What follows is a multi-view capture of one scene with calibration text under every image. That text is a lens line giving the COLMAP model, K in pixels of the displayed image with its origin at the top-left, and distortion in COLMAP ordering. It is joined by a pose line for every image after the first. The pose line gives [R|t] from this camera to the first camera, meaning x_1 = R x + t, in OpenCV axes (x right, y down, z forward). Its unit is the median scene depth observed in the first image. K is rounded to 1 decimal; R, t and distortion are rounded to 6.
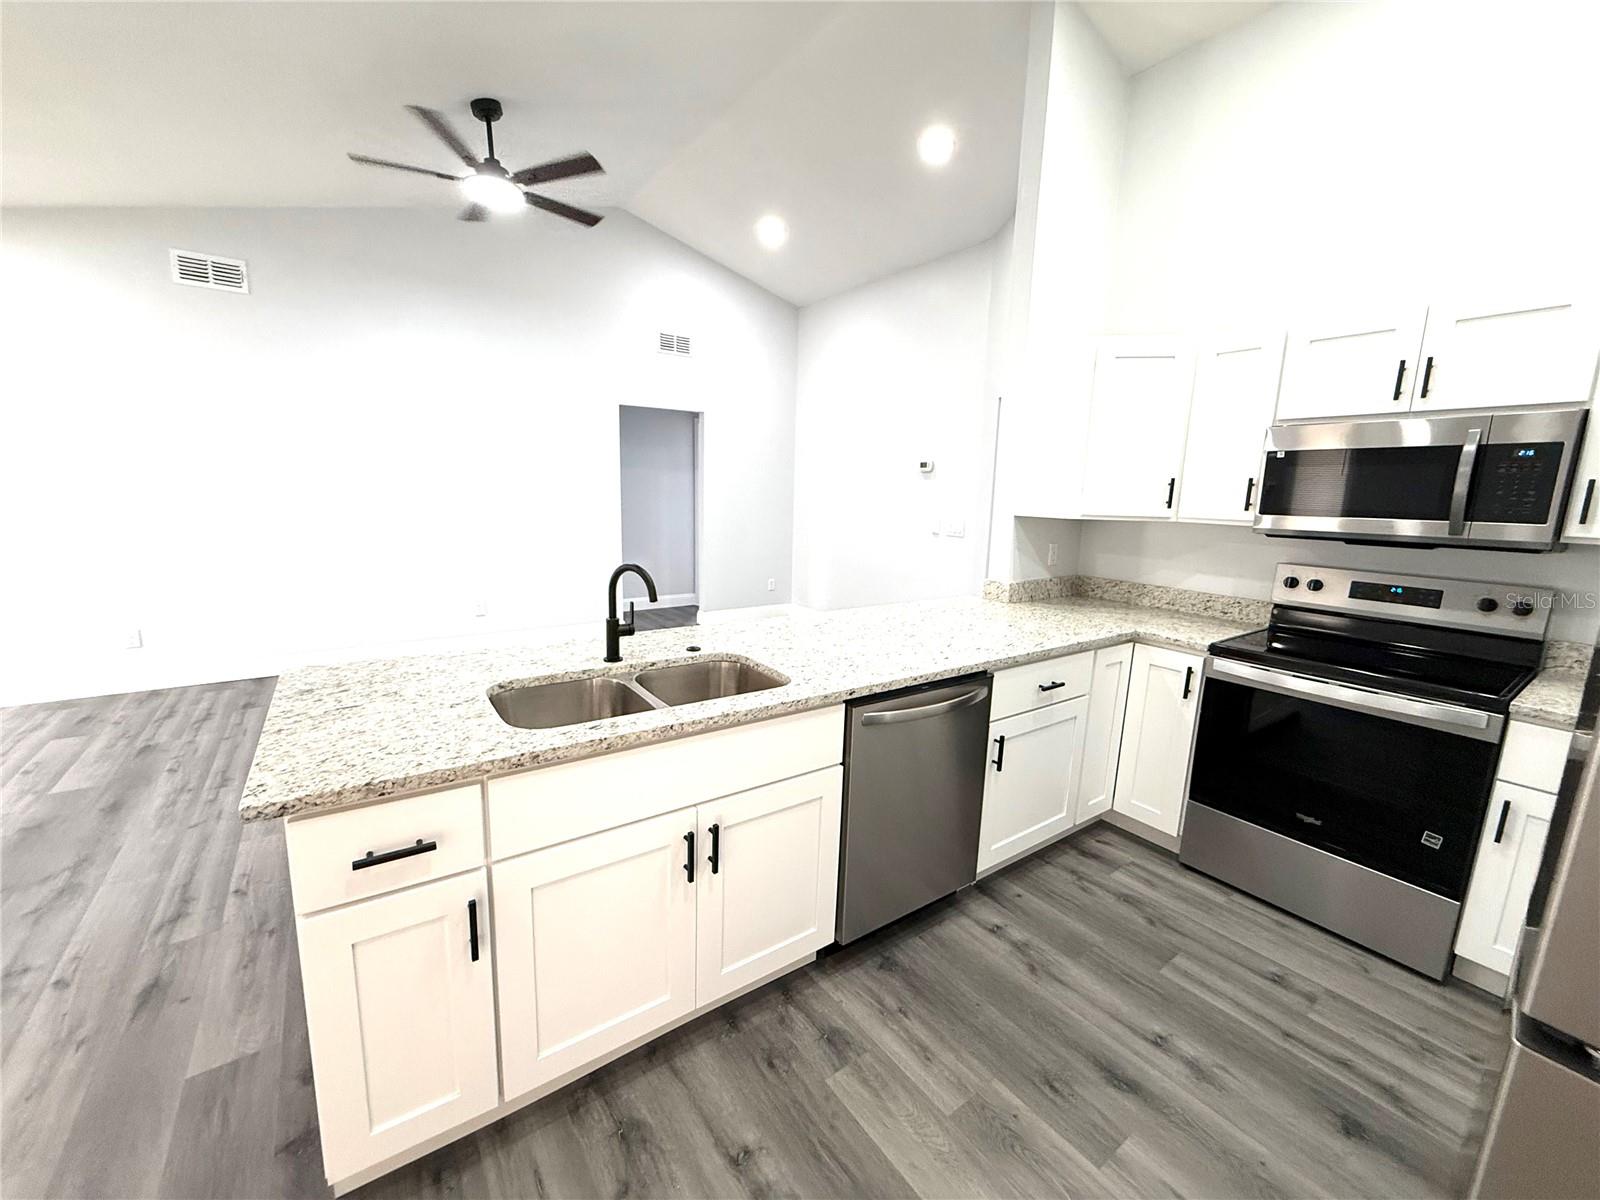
lens RADIAL K [[636.2, 0, 798.9], [0, 636.2, 602.6], [0, 0, 1]] dist [-0.000323, 0.000225]
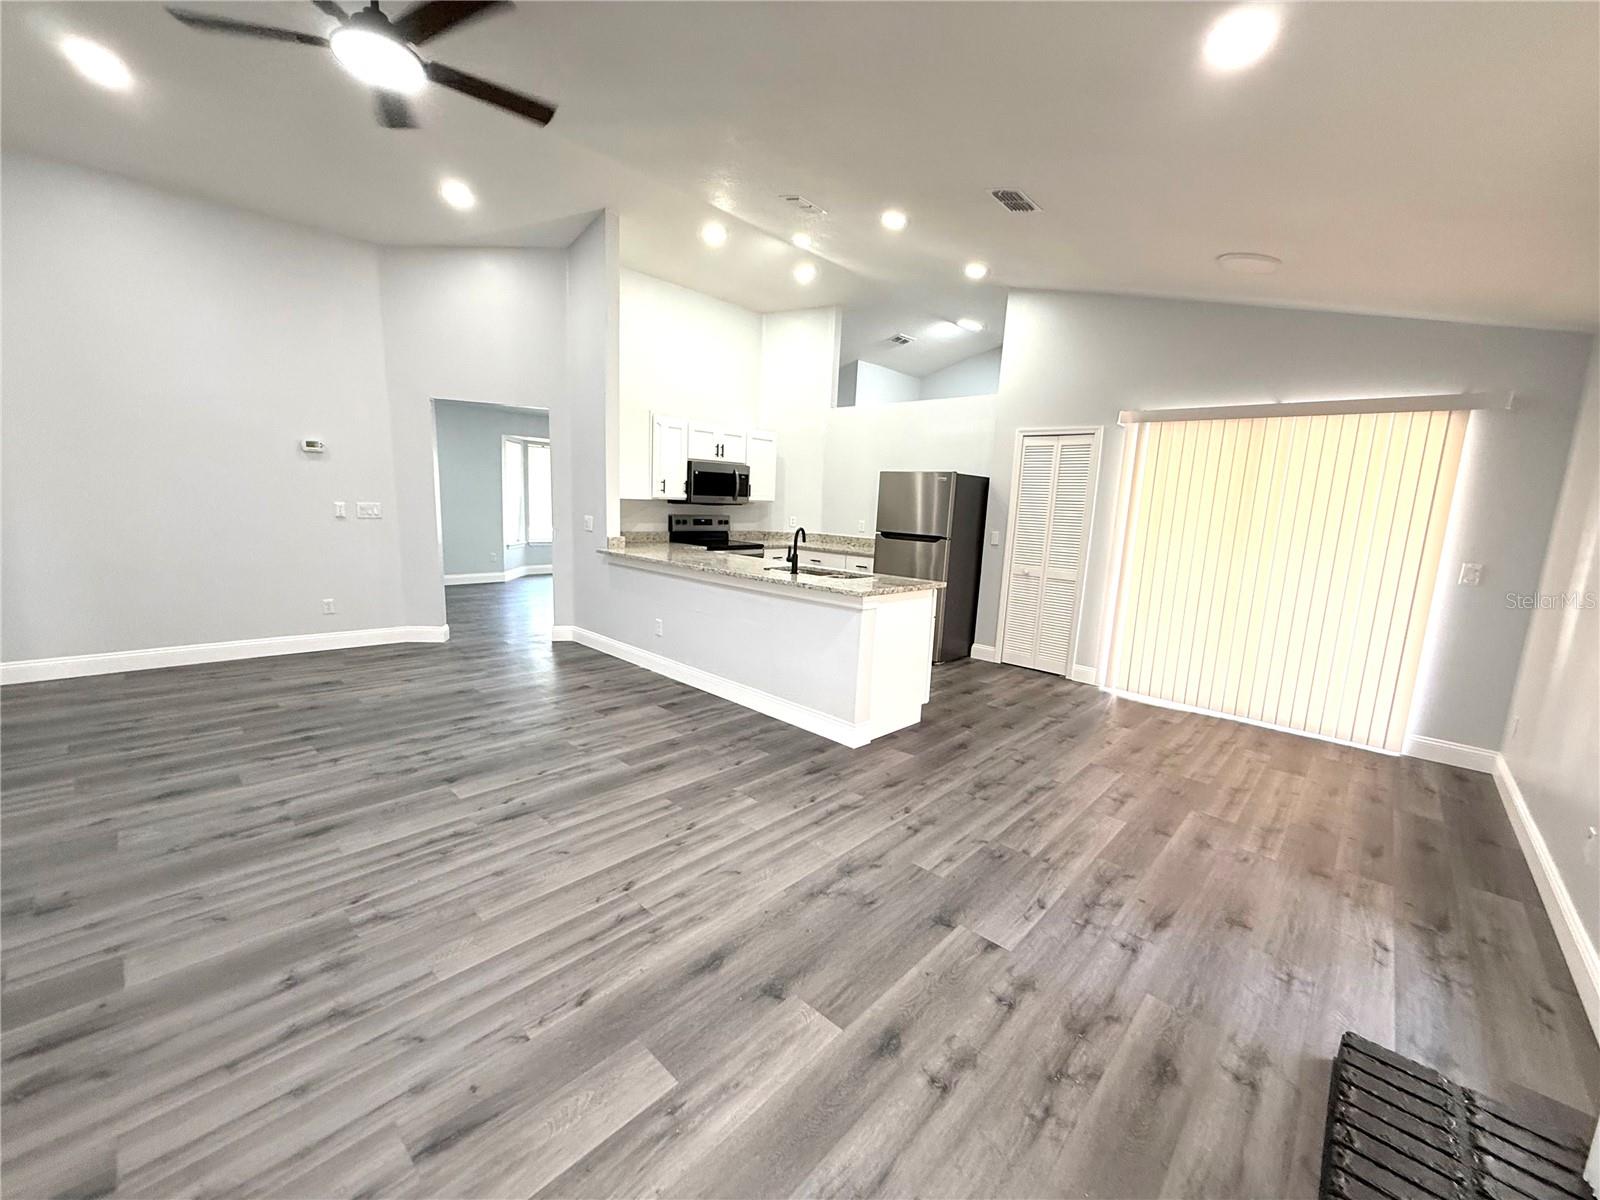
lens RADIAL K [[636.2, 0, 793.2], [0, 636.2, 607.2], [0, 0, 1]] dist [-0.000323, 0.000225]
pose [[-0.185215, -0.200105, 0.962109, -2.224882], [0.127480, 0.965883, 0.225431, -0.268544], [-0.974394, 0.164403, -0.153386, 1.254187]]
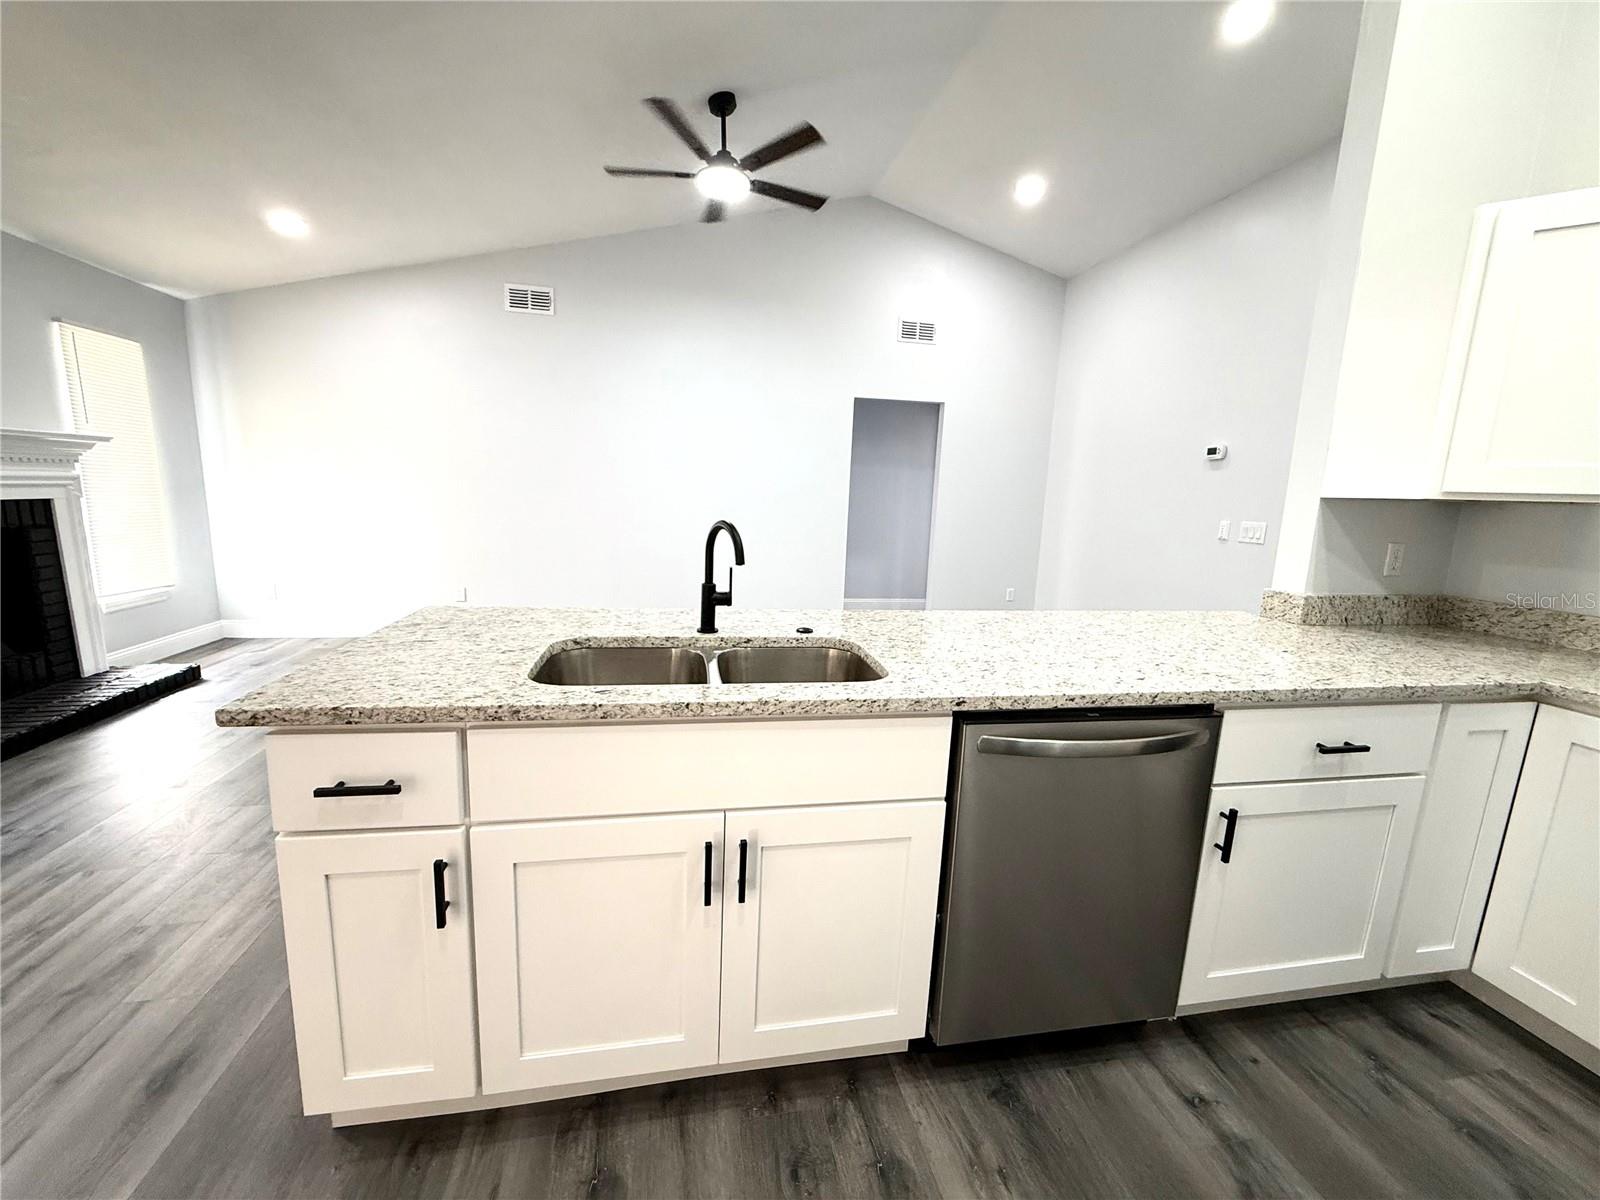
lens RADIAL K [[636.2, 0, 798.8], [0, 636.2, 602.4], [0, 0, 1]] dist [-0.000323, 0.000225]
pose [[0.910467, 0.077007, -0.406350, 0.167380], [-0.086069, 0.996281, -0.004040, 0.039599], [0.404528, 0.038653, 0.913709, 0.220713]]
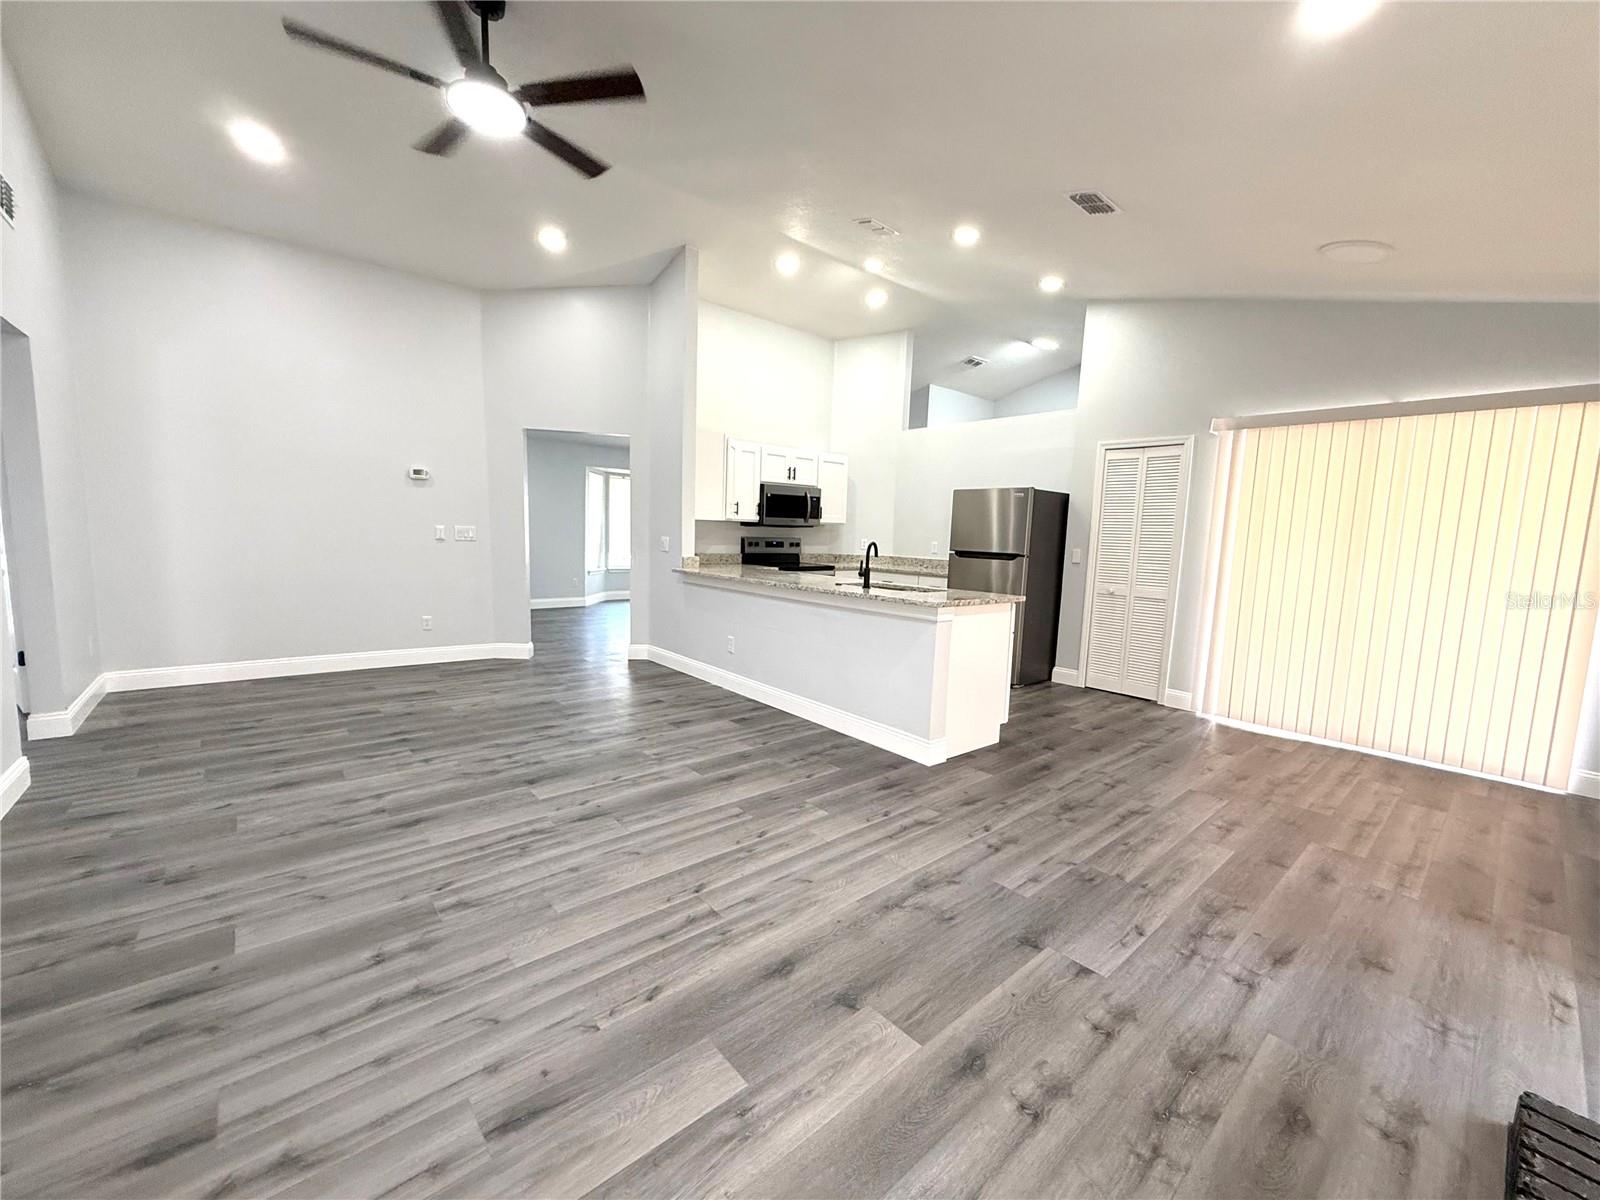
lens RADIAL K [[636.2, 0, 793.7], [0, 636.2, 607.3], [0, 0, 1]] dist [-0.000323, 0.000225]
pose [[-0.078633, -0.150557, 0.985469, -2.221559], [0.144271, 0.976405, 0.160684, -0.211523], [-0.986409, 0.154810, -0.055056, 1.268312]]
